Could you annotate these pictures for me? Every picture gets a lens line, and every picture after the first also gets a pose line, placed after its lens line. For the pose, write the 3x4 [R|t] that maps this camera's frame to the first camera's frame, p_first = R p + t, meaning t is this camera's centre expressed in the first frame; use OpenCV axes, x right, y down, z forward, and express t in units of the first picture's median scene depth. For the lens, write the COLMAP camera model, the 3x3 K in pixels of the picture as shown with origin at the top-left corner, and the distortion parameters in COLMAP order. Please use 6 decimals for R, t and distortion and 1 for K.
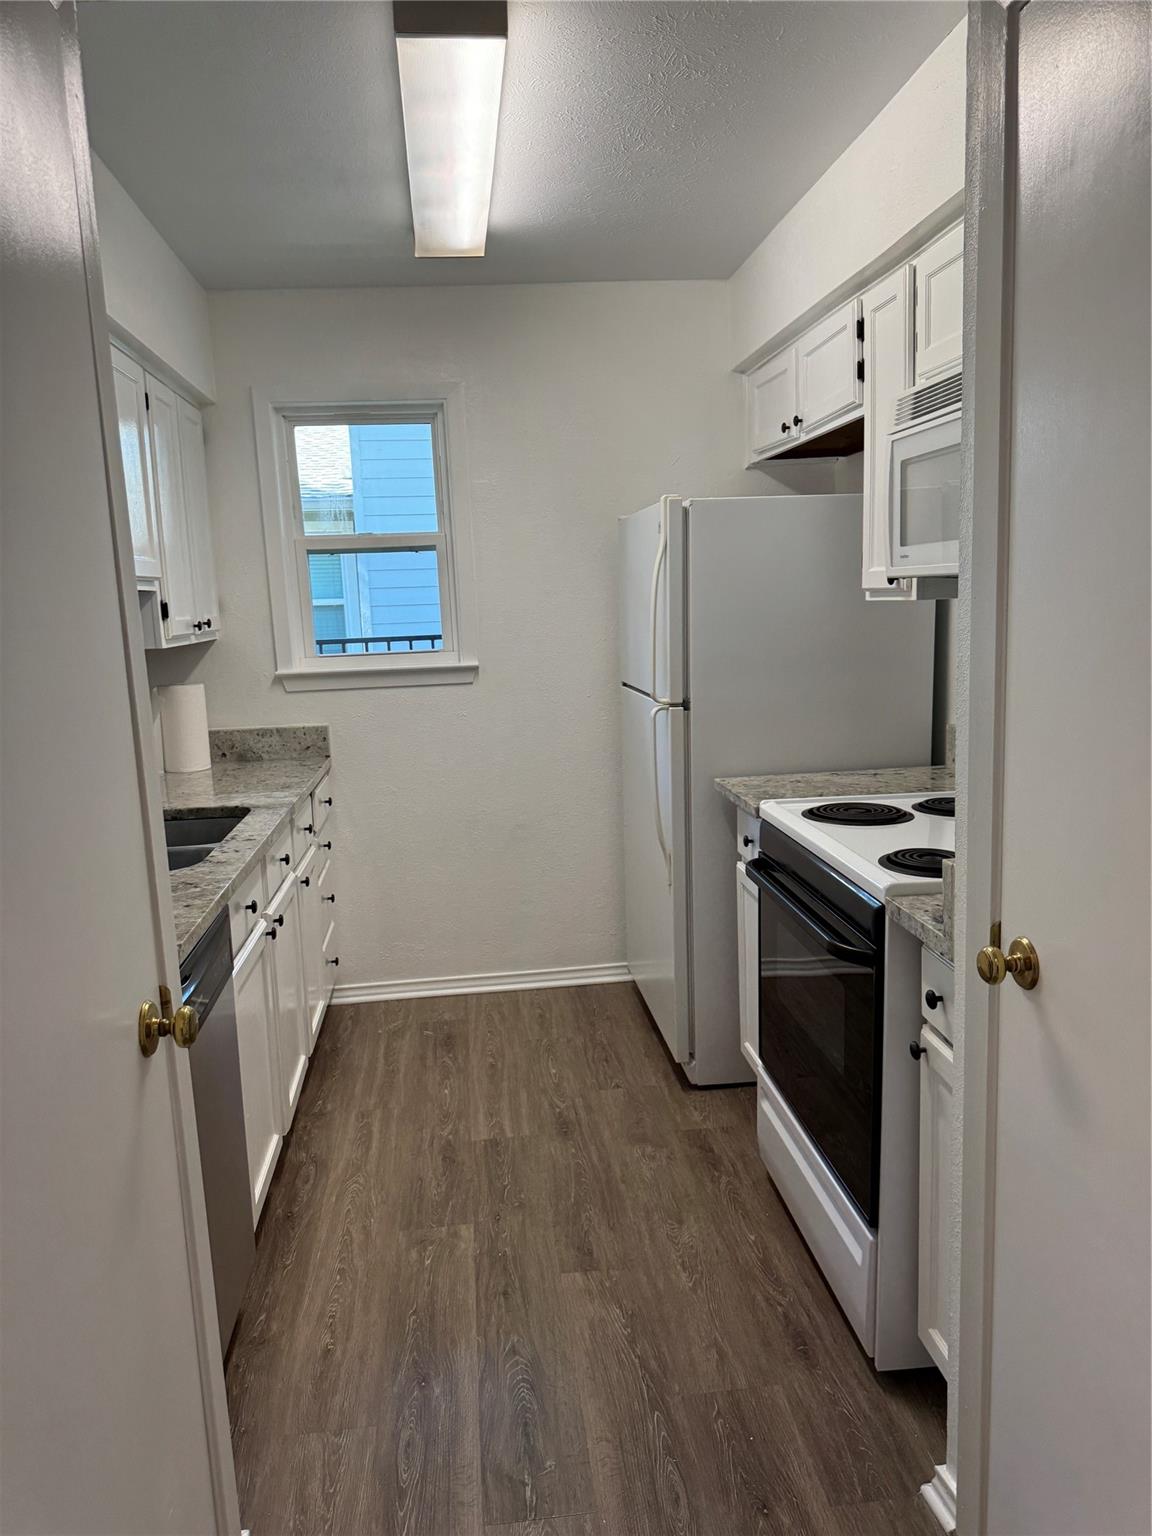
lens RADIAL K [[1091.1, 0, 573.8], [0, 1091.1, 762.2], [0, 0, 1]] dist [-0.000878, -0.007160]
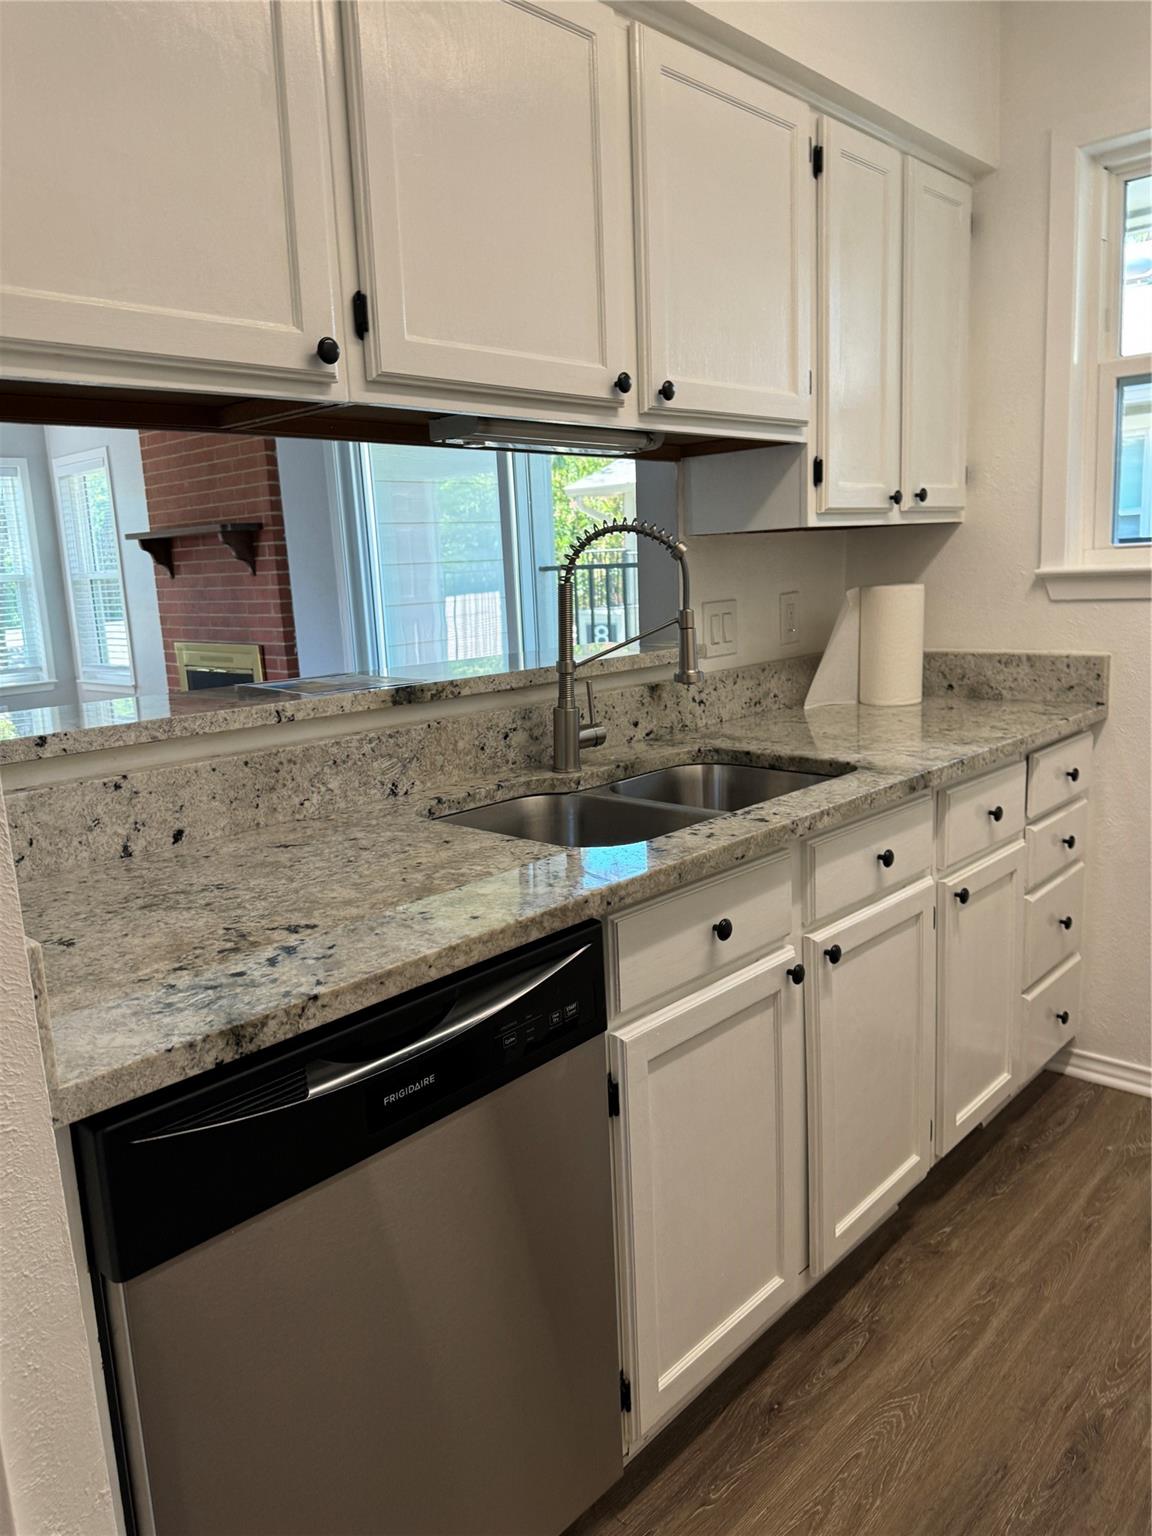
lens RADIAL K [[1091.1, 0, 574.9], [0, 1091.1, 763.2], [0, 0, 1]] dist [-0.000878, -0.007160]
pose [[0.641738, 0.142156, -0.753634, 0.066870], [-0.091303, 0.989844, 0.108965, -0.012931], [0.761470, -0.001118, 0.648200, 0.362056]]
